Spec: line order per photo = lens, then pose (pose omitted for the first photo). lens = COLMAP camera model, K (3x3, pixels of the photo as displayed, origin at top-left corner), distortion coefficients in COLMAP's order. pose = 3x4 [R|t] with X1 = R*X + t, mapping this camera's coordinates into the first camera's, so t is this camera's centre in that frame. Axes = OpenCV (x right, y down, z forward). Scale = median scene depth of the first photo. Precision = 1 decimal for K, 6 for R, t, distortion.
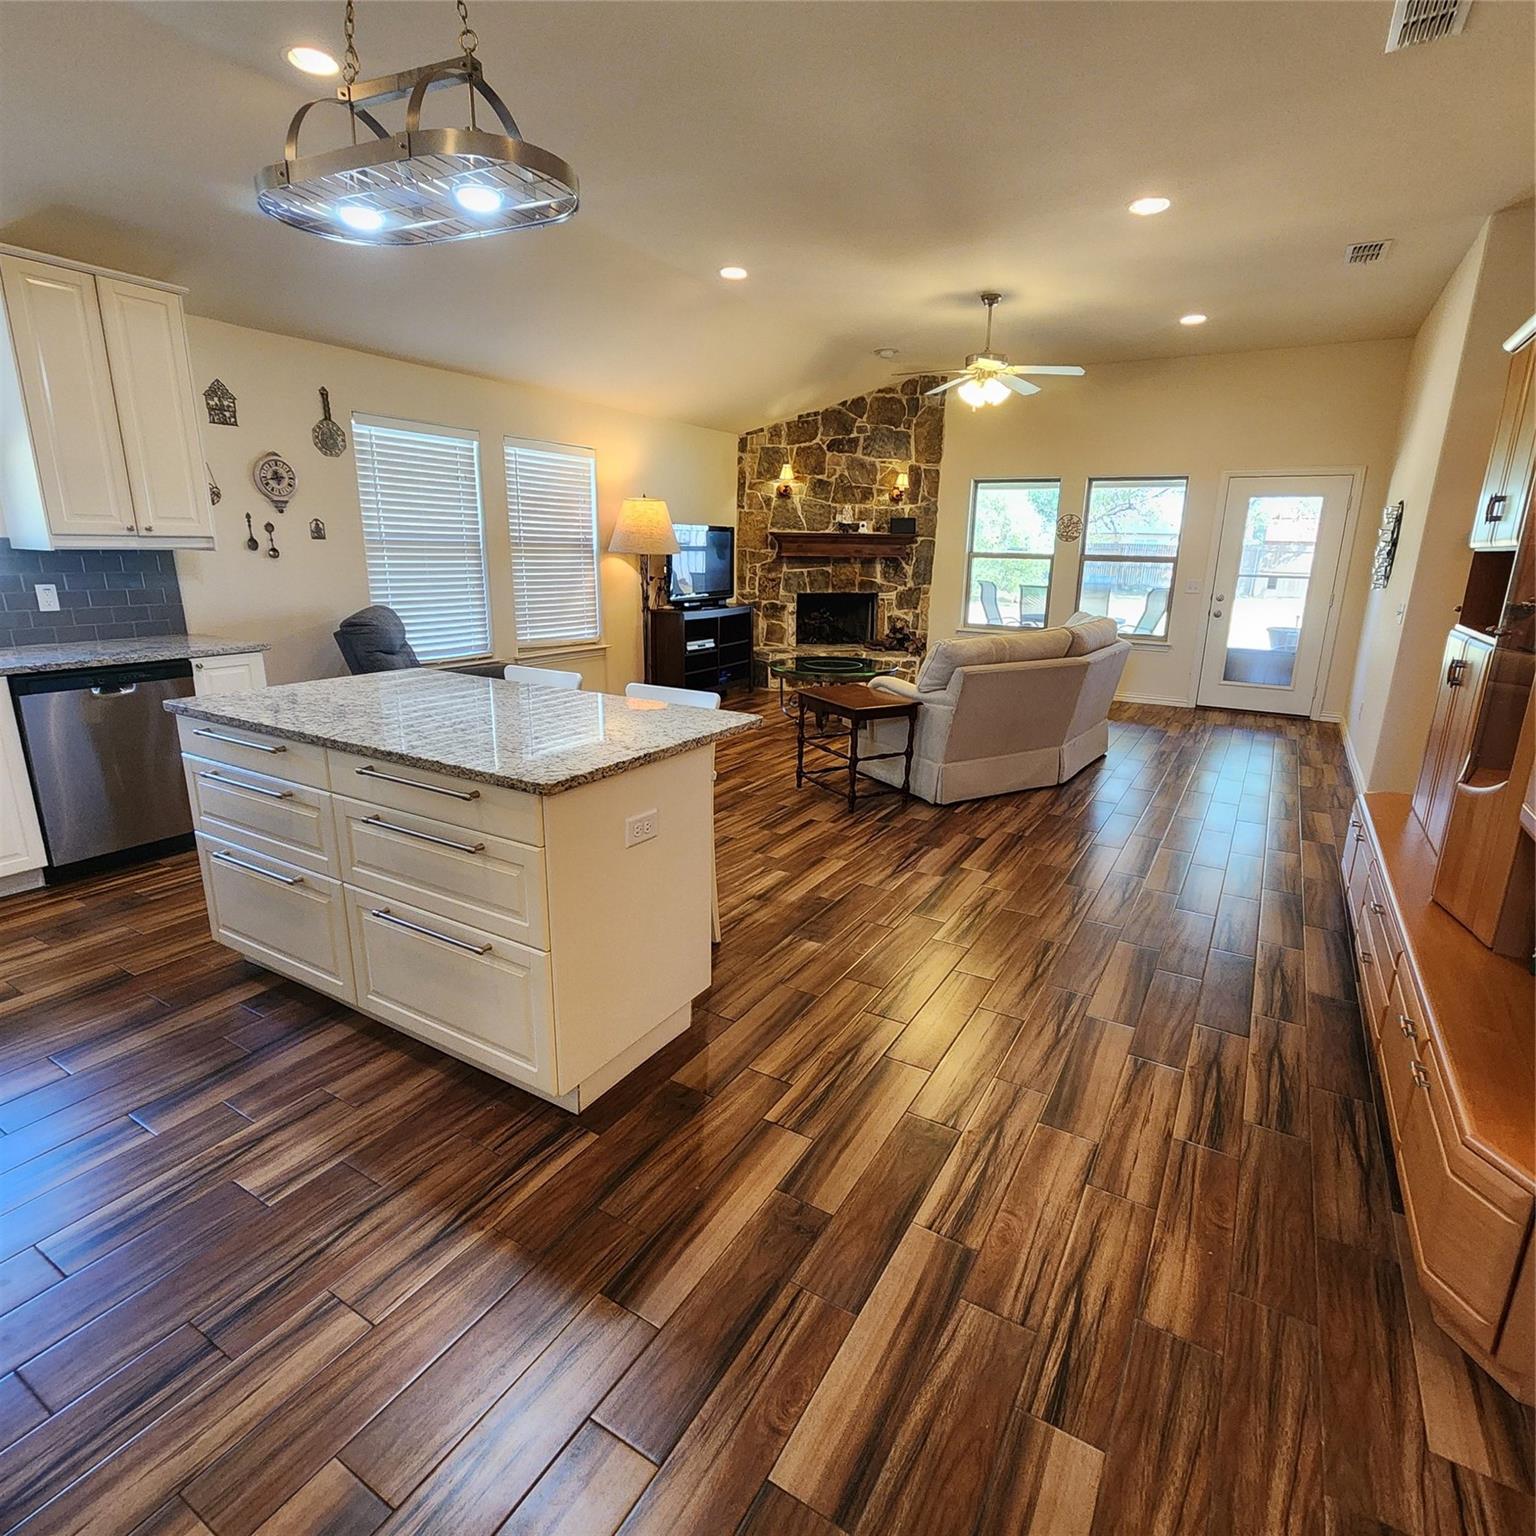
lens RADIAL K [[837.4, 0, 777.9], [0, 837.4, 765.3], [0, 0, 1]] dist [0.000824, -0.000948]
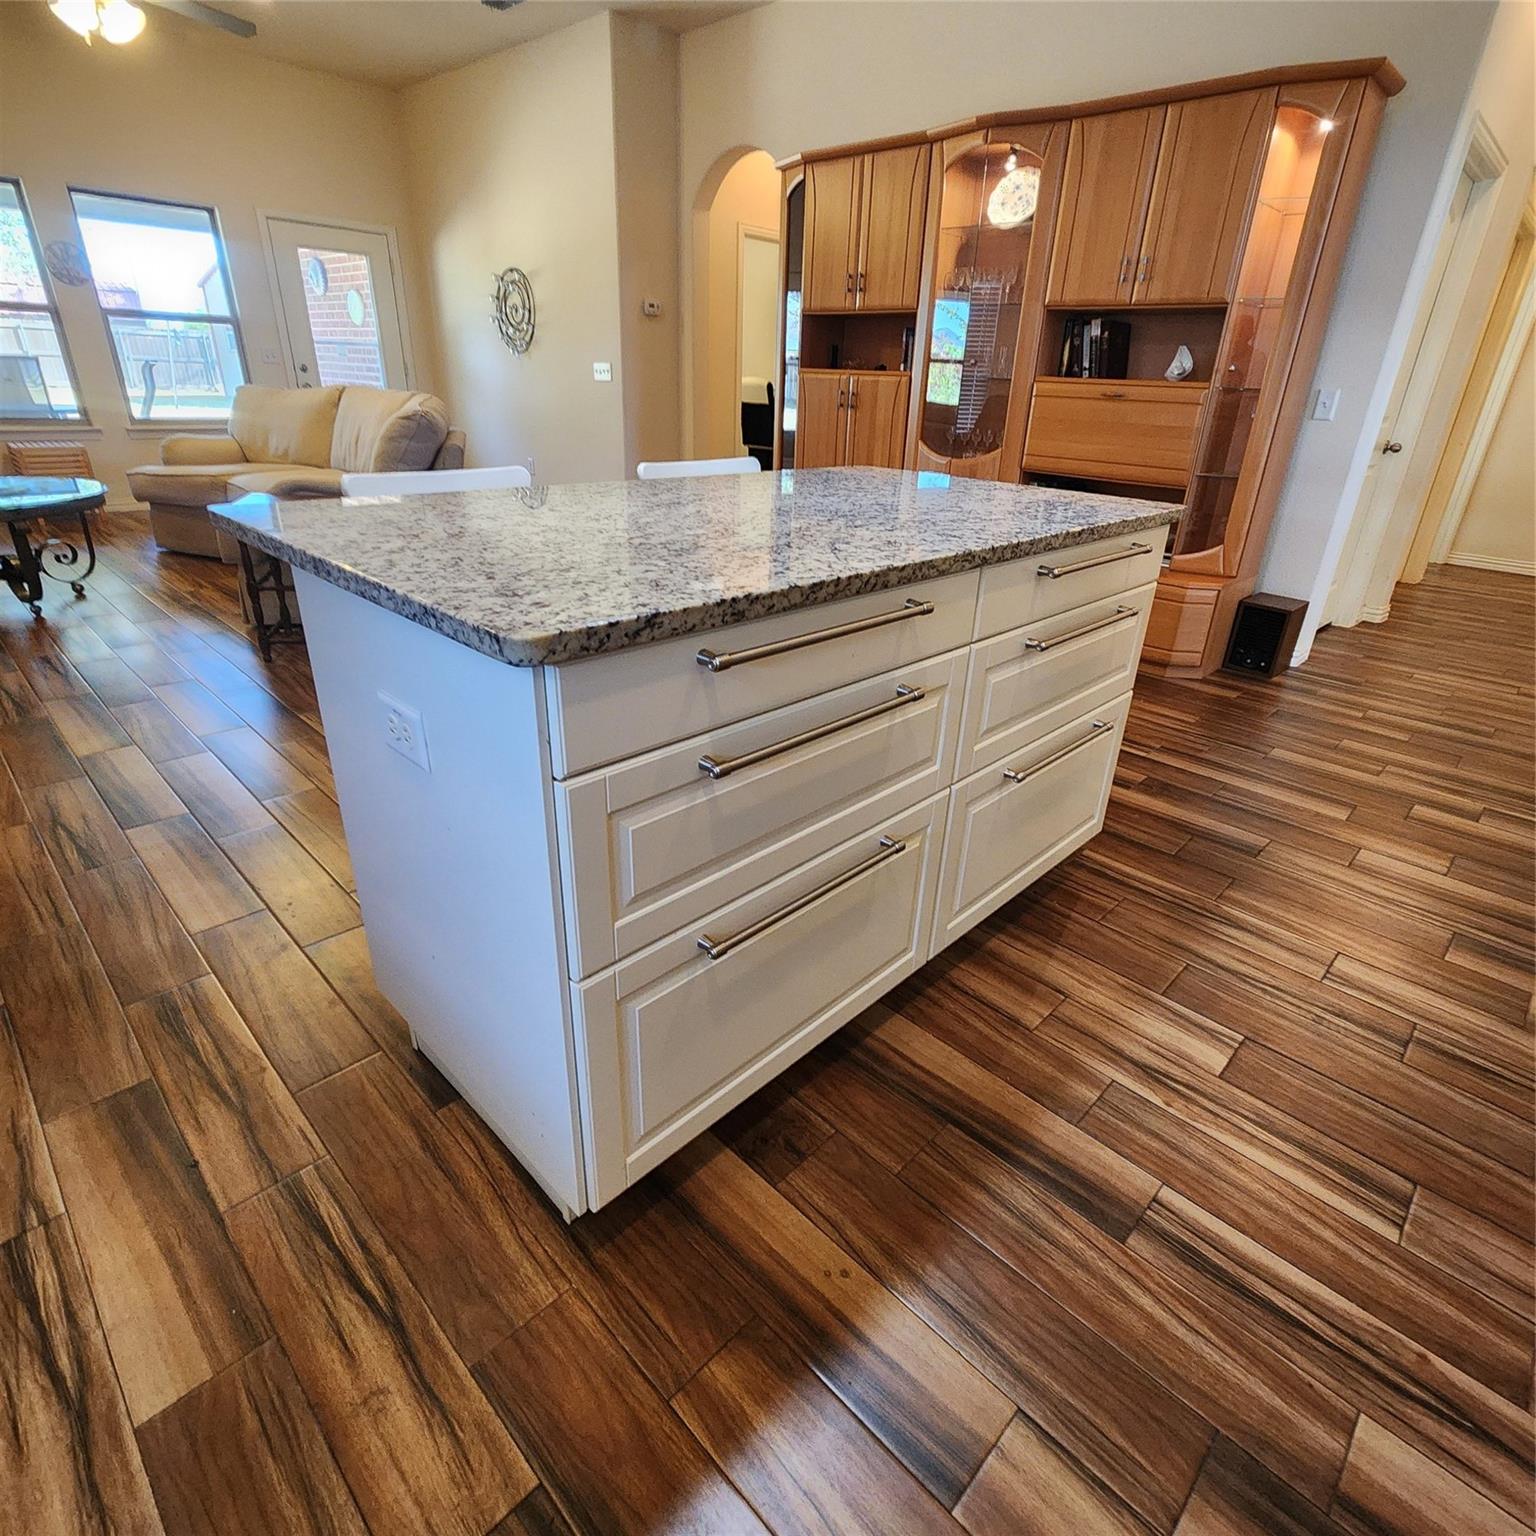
lens RADIAL K [[837.4, 0, 772.6], [0, 837.4, 763.1], [0, 0, 1]] dist [0.000824, -0.000948]
pose [[0.239871, -0.418883, 0.875785, -0.311339], [0.214036, 0.902743, 0.373154, -0.040254], [-0.946916, 0.097941, 0.306197, 0.263231]]
